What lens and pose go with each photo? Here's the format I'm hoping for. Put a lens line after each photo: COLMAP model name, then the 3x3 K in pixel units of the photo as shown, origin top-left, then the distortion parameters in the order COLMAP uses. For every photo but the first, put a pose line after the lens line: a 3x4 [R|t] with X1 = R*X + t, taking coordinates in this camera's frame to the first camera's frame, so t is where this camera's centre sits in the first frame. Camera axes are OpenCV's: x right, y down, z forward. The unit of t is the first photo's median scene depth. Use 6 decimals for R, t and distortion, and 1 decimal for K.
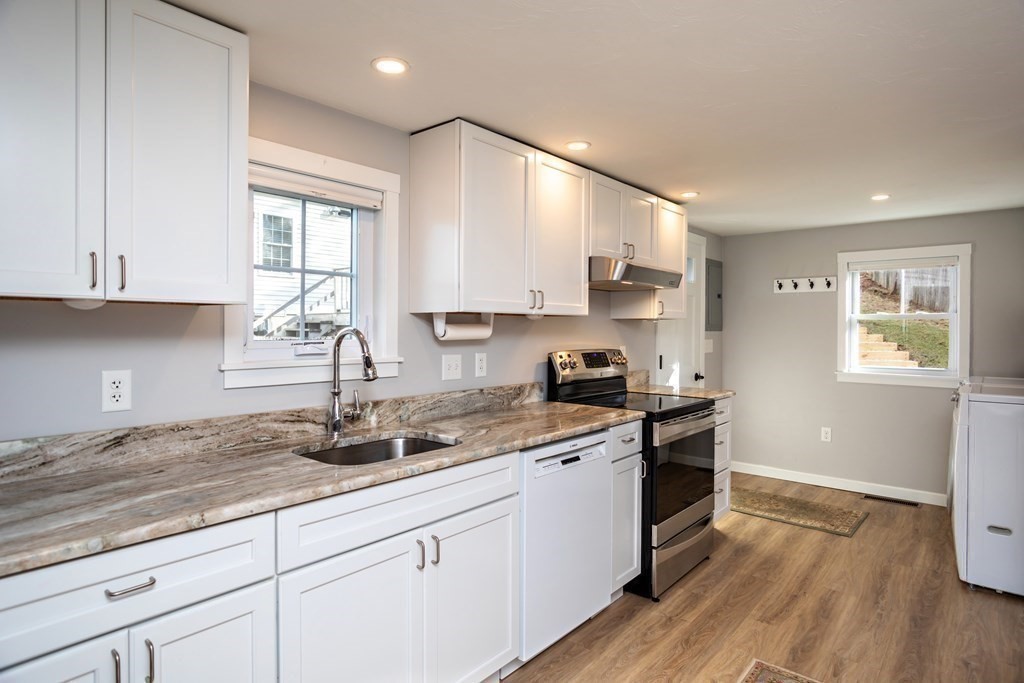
lens RADIAL K [[567.7, 0, 511.1], [0, 567.7, 335.4], [0, 0, 1]] dist [-0.015785, 0.012764]
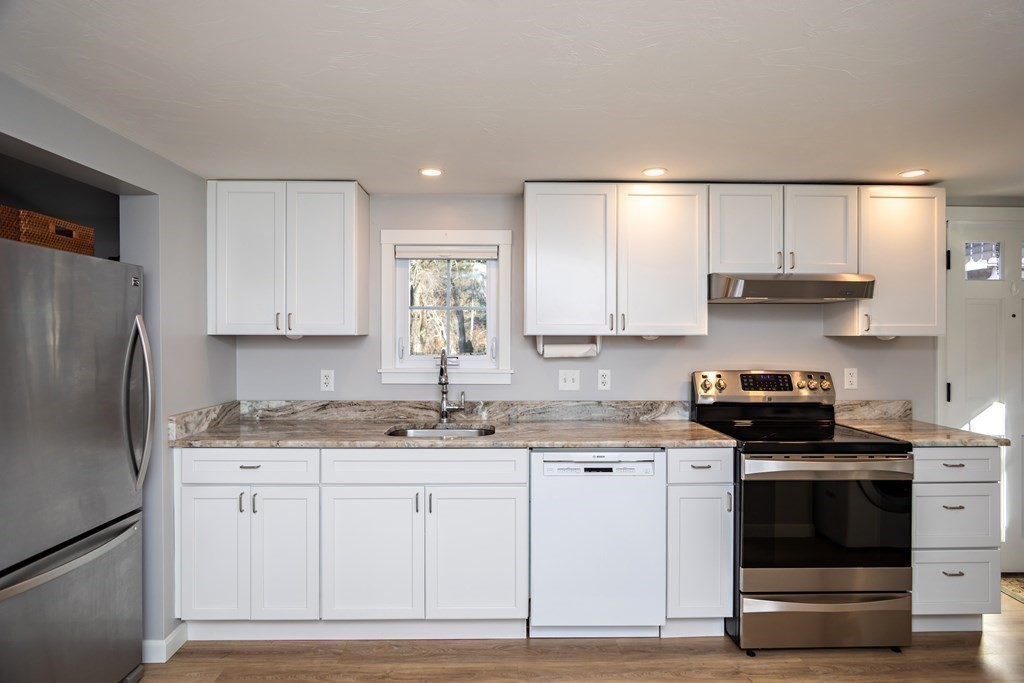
lens RADIAL K [[567.7, 0, 511.1], [0, 567.7, 335.4], [0, 0, 1]] dist [-0.015785, 0.012764]
pose [[0.661824, -0.002765, -0.749654, 0.737800], [-0.008188, 0.999907, -0.010916, -0.024700], [0.749614, 0.013363, 0.661740, 0.129219]]
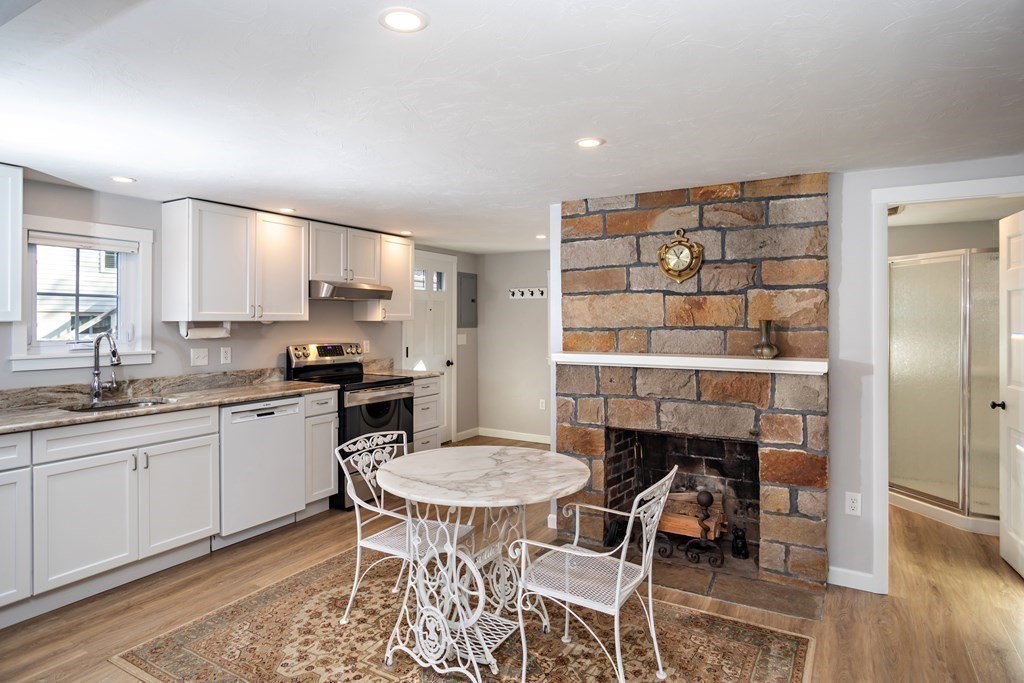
lens RADIAL K [[577.3, 0, 512.2], [0, 577.3, 320.0], [0, 0, 1]] dist [-0.013287, 0.003302]
pose [[0.984581, -0.004706, 0.174868, 0.453793], [0.007045, 0.999894, -0.012759, -0.016203], [-0.174789, 0.013794, 0.984509, -0.639766]]
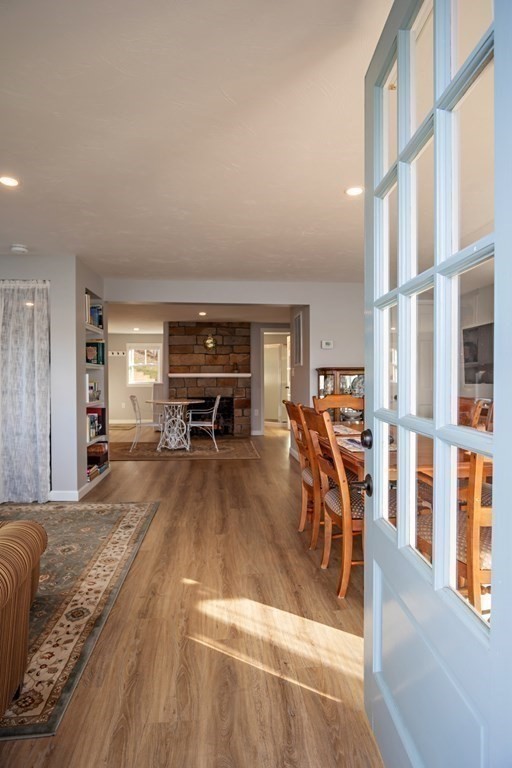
lens RADIAL K [[425.7, 0, 249.7], [0, 425.7, 384.2], [0, 0, 1]] dist [-0.015785, 0.012764]
pose [[0.709646, -0.014627, 0.704407, -0.955663], [0.014162, 0.999879, 0.006496, 0.113931], [-0.704416, 0.005366, 0.709767, -1.850305]]
